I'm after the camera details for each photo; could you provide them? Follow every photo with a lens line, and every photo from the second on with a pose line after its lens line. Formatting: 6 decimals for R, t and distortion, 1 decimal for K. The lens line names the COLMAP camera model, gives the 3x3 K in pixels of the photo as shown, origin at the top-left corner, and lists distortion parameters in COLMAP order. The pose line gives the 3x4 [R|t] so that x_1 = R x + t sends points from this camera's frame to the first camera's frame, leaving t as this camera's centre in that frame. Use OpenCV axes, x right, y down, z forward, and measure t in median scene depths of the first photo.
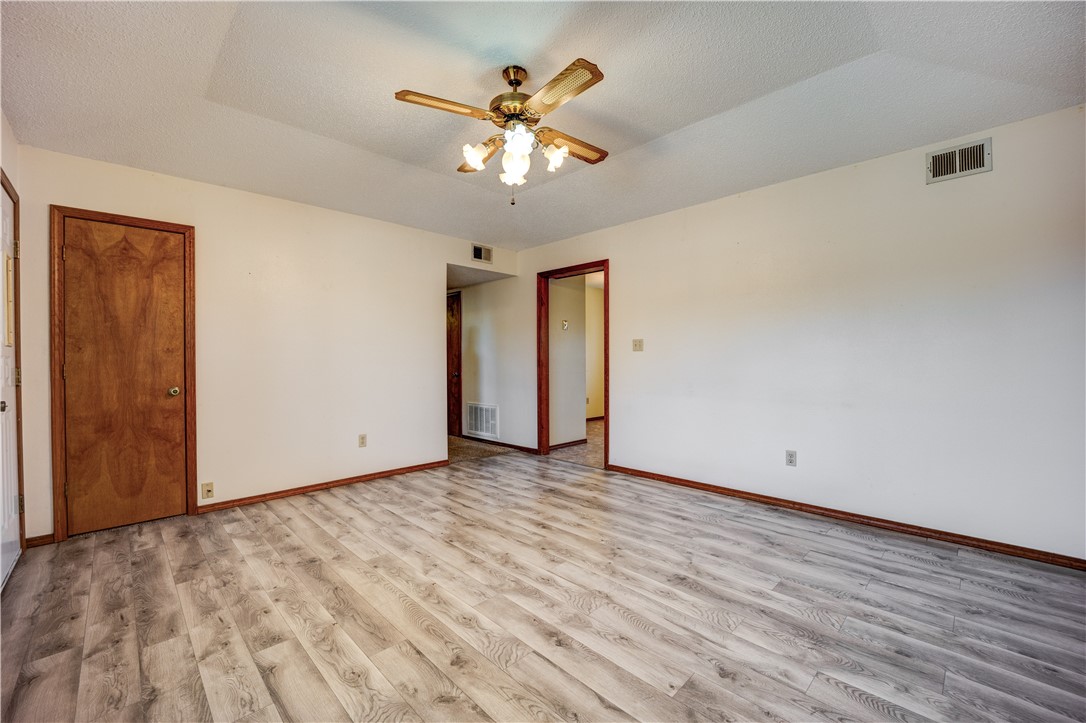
lens RADIAL K [[439.1, 0, 548.3], [0, 439.1, 363.8], [0, 0, 1]] dist [-0.021076, -0.000536]
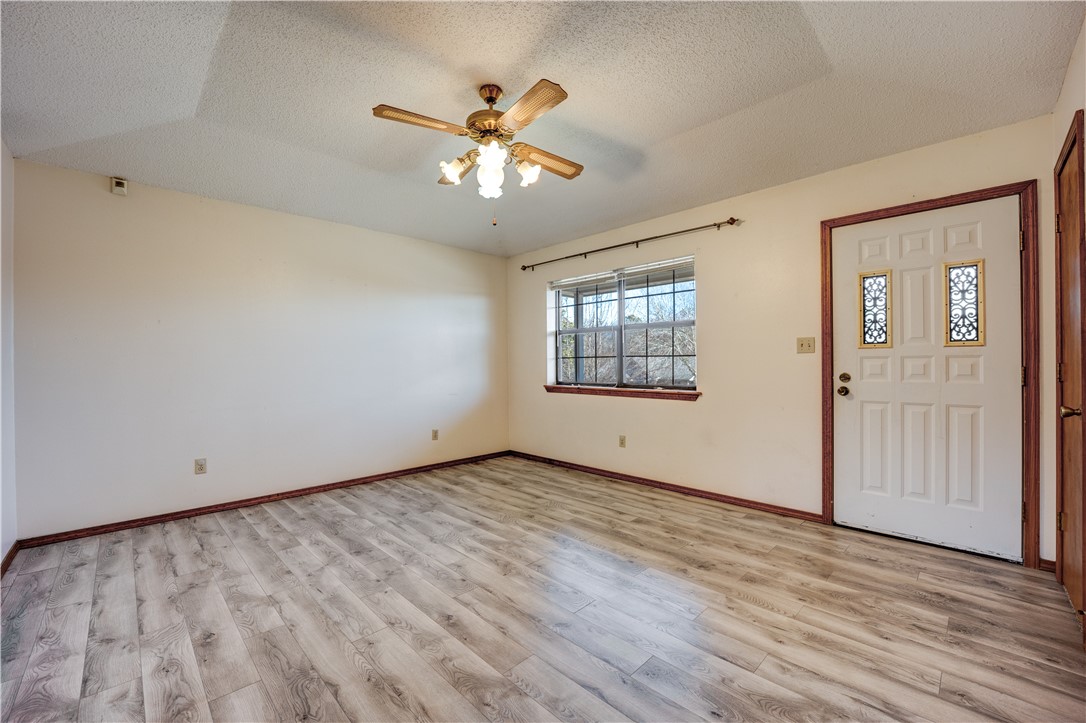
lens RADIAL K [[439.1, 0, 546.0], [0, 439.1, 361.9], [0, 0, 1]] dist [-0.021076, -0.000536]
pose [[-0.999868, 0.014117, 0.008039, -0.209237], [0.014171, 0.999877, 0.006653, -0.022678], [-0.007944, 0.006766, -0.999946, 2.060028]]
